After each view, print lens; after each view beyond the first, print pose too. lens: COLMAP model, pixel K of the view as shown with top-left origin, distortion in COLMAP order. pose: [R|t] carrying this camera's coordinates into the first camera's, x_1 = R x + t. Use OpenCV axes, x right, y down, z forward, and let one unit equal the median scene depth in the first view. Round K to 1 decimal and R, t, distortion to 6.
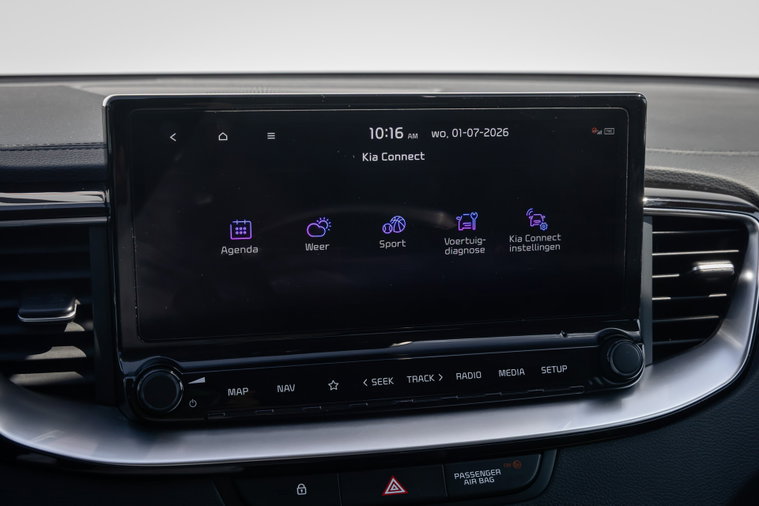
lens RADIAL K [[1019.1, 0, 379.5], [0, 1019.1, 253.0], [0, 0, 1]] dist [0.011920, 0.030710]
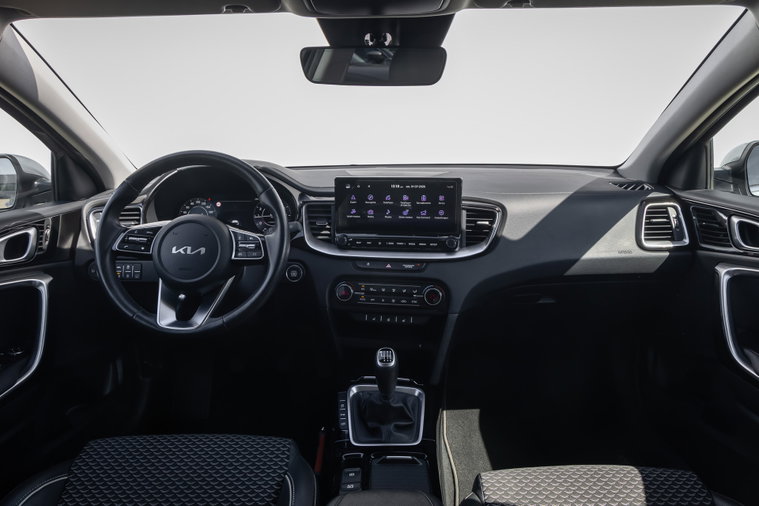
lens RADIAL K [[519.9, 0, 379.5], [0, 519.9, 253.0], [0, 0, 1]] dist [-0.004334, -0.000844]
pose [[0.924192, 0.074507, -0.374591, 0.781841], [-0.061069, 0.996996, 0.047636, 0.063029], [0.377015, -0.021149, 0.925966, -1.061594]]
